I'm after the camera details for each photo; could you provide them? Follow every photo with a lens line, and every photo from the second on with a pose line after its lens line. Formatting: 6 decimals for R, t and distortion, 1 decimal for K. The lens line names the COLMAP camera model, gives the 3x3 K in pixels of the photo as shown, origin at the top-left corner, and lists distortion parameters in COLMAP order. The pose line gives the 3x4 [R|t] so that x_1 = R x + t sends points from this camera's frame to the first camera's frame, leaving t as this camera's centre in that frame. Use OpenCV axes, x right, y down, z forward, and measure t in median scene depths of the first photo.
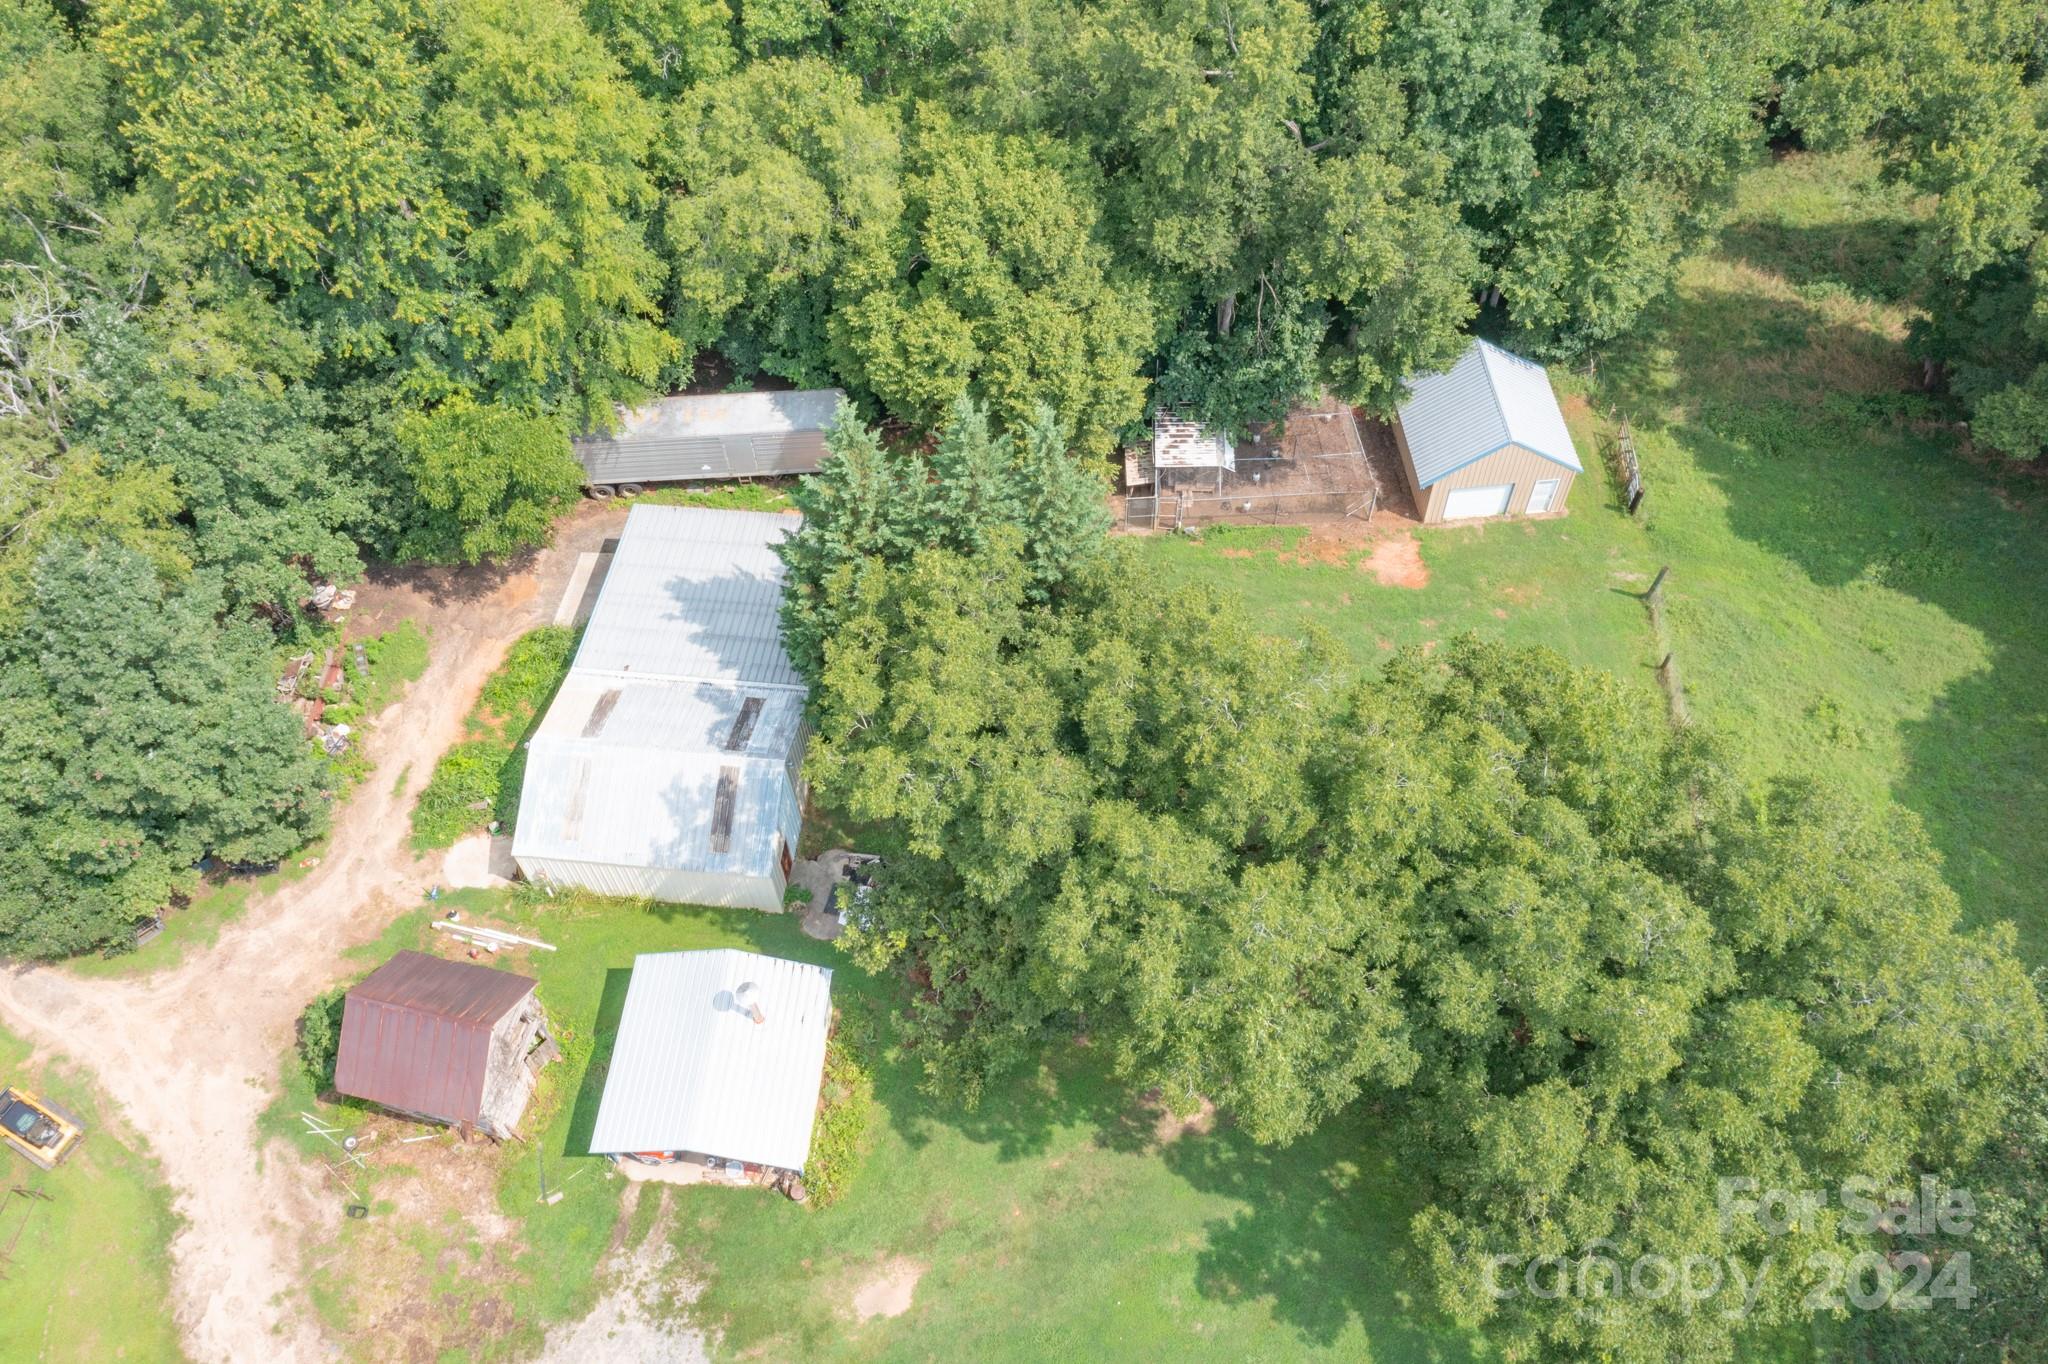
lens RADIAL K [[1586.0, 0, 1021.6], [0, 1586.0, 697.6], [0, 0, 1]] dist [-0.005656, 0.013194]
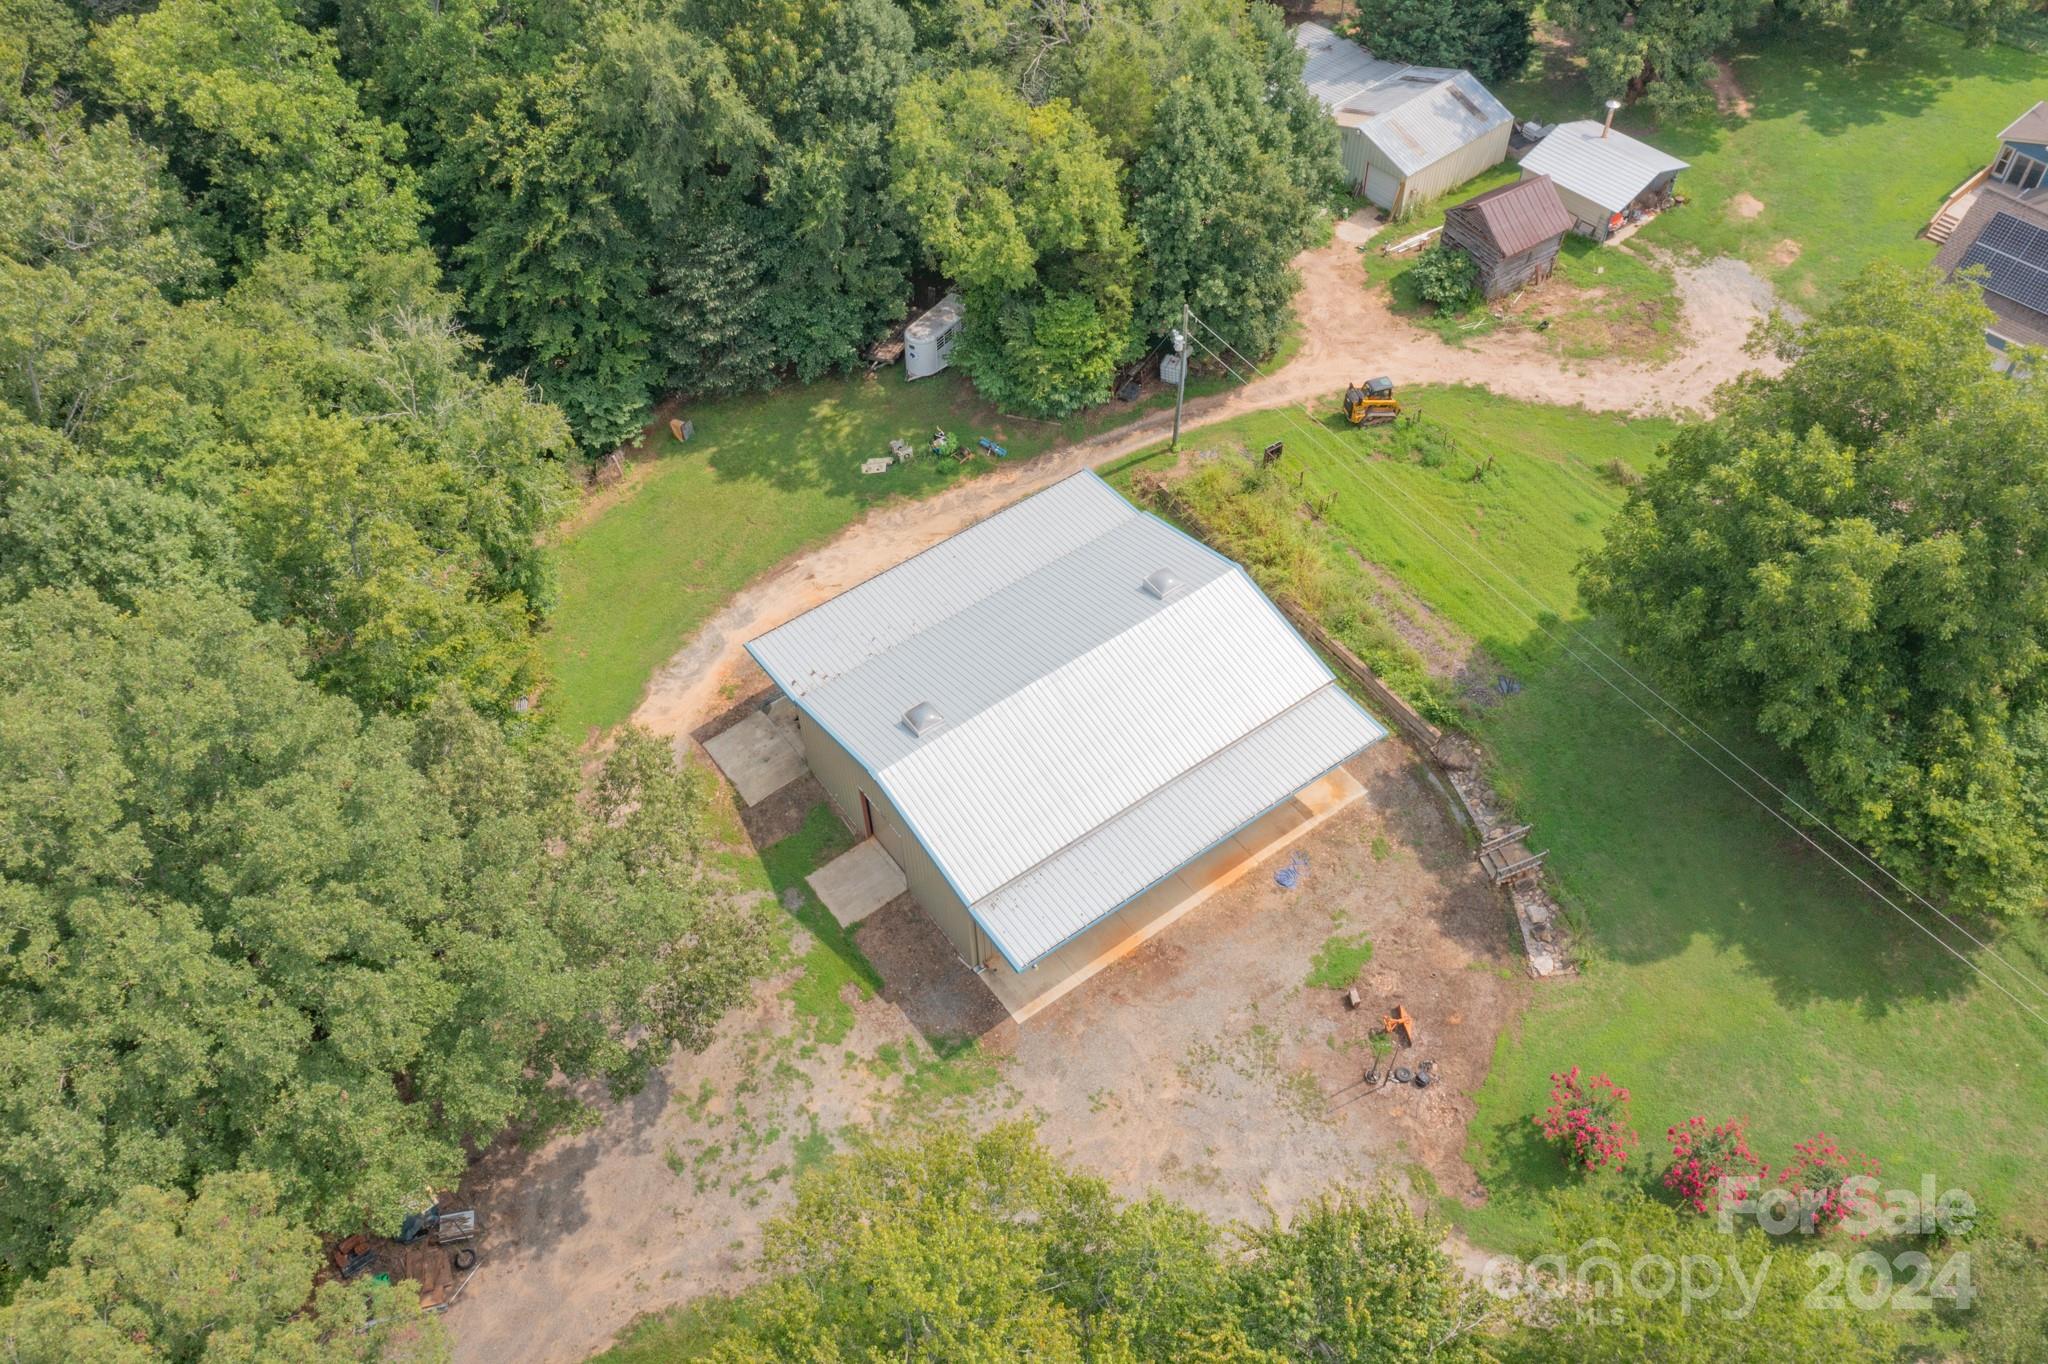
lens RADIAL K [[1586.0, 0, 1010.5], [0, 1586.0, 697.4], [0, 0, 1]] dist [-0.005656, 0.013194]
pose [[0.702023, -0.545765, 0.457498, -1.649526], [0.597881, 0.800696, 0.037740, 0.222965], [-0.386914, 0.247035, 0.888410, -0.146932]]
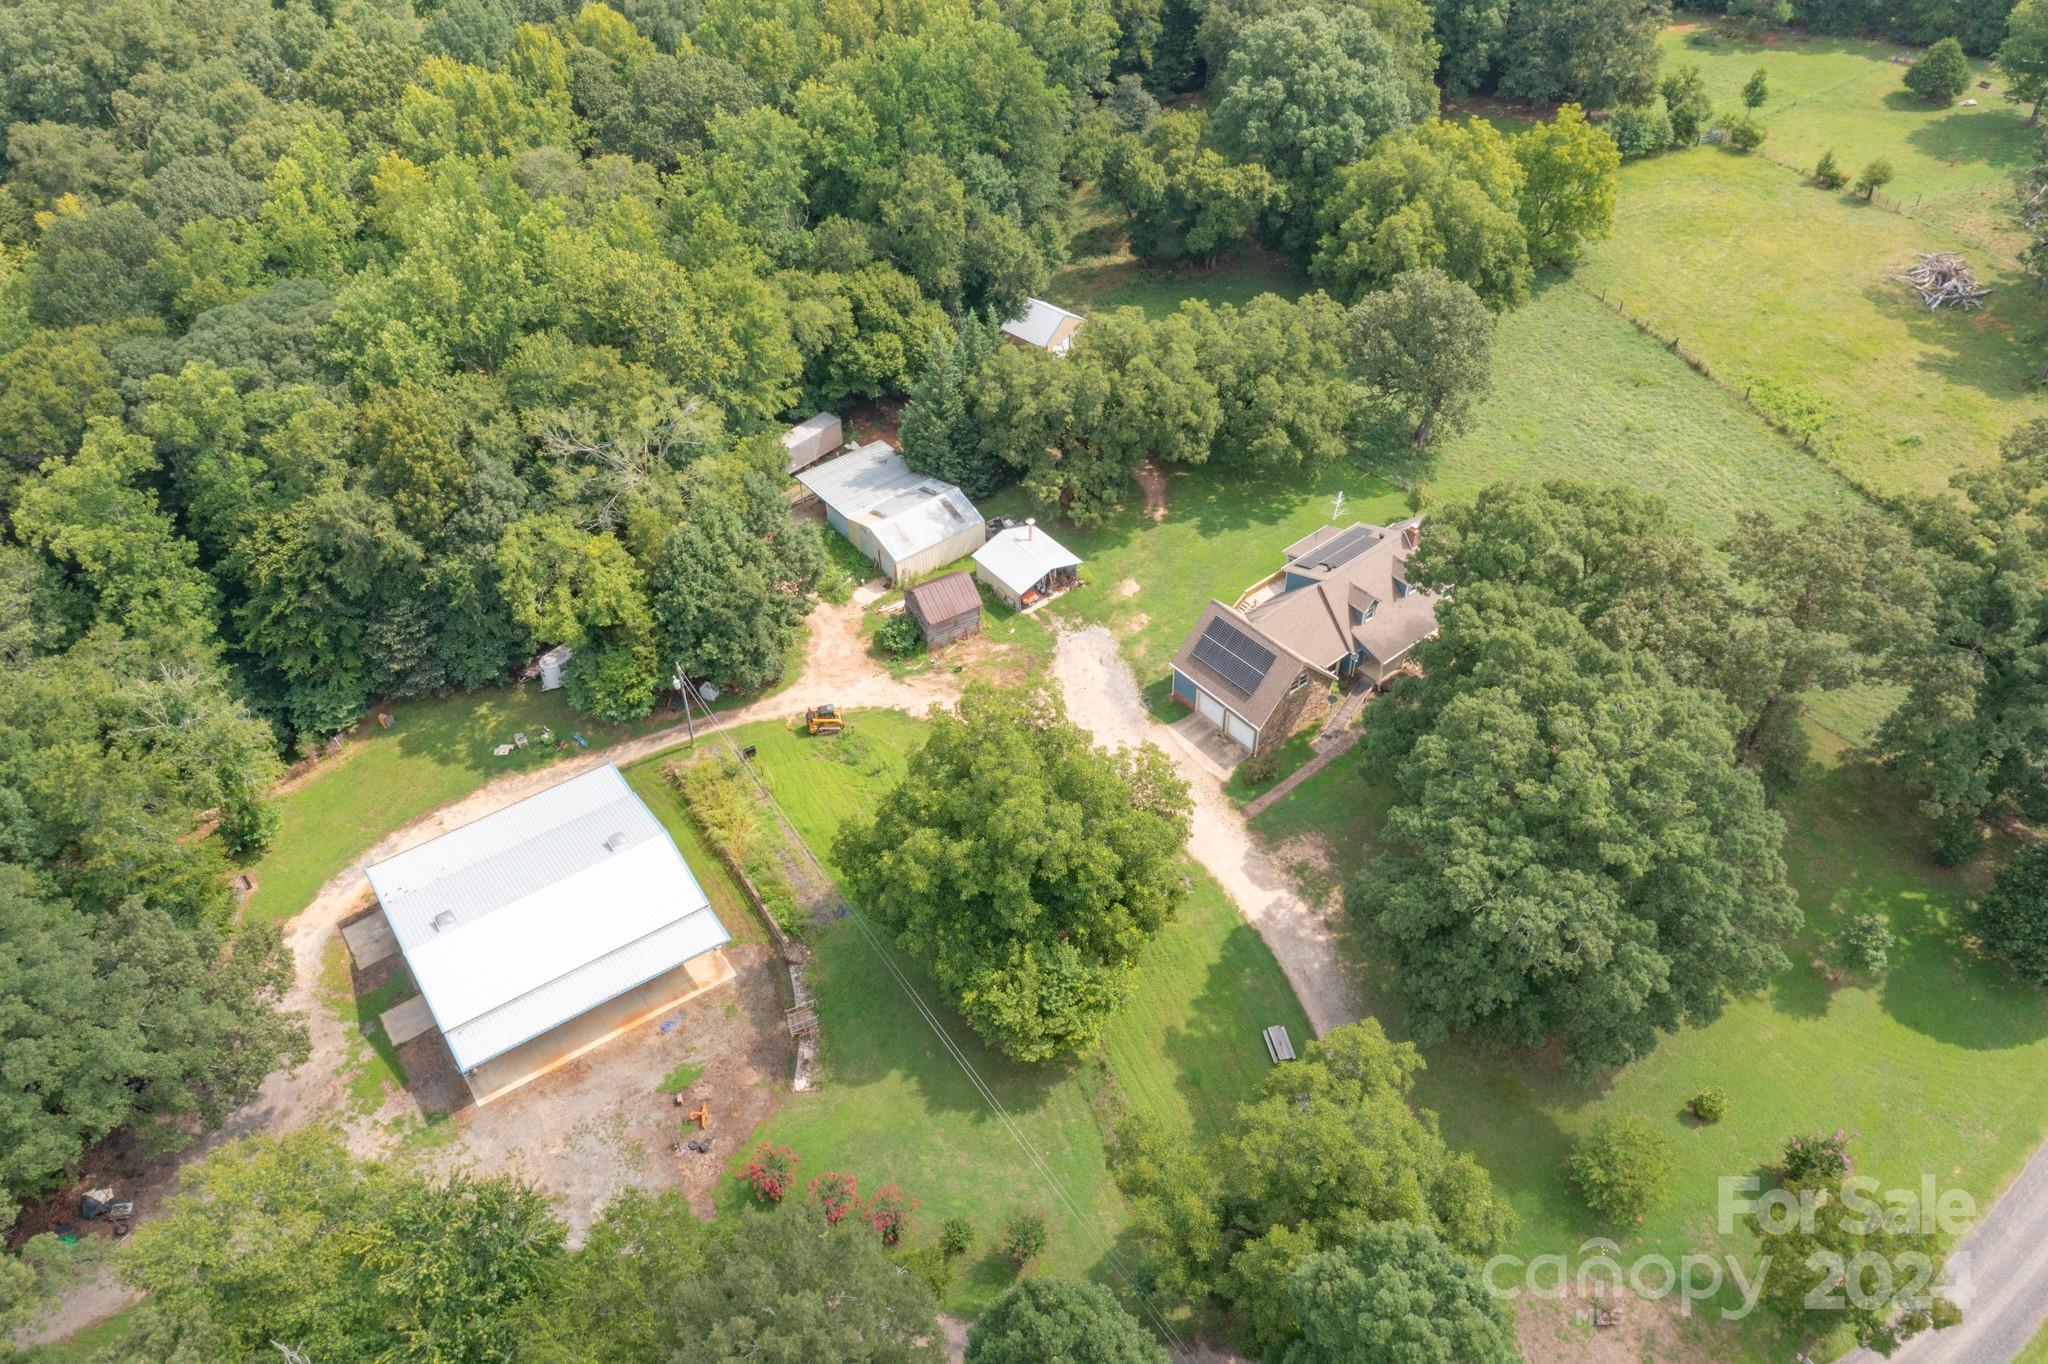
lens RADIAL K [[1586.0, 0, 1014.5], [0, 1586.0, 700.4], [0, 0, 1]] dist [-0.005656, 0.013194]
pose [[0.731464, -0.468048, 0.495875, -1.501807], [0.569260, 0.819487, -0.066213, 0.539029], [-0.375373, 0.330715, 0.865866, -1.100301]]
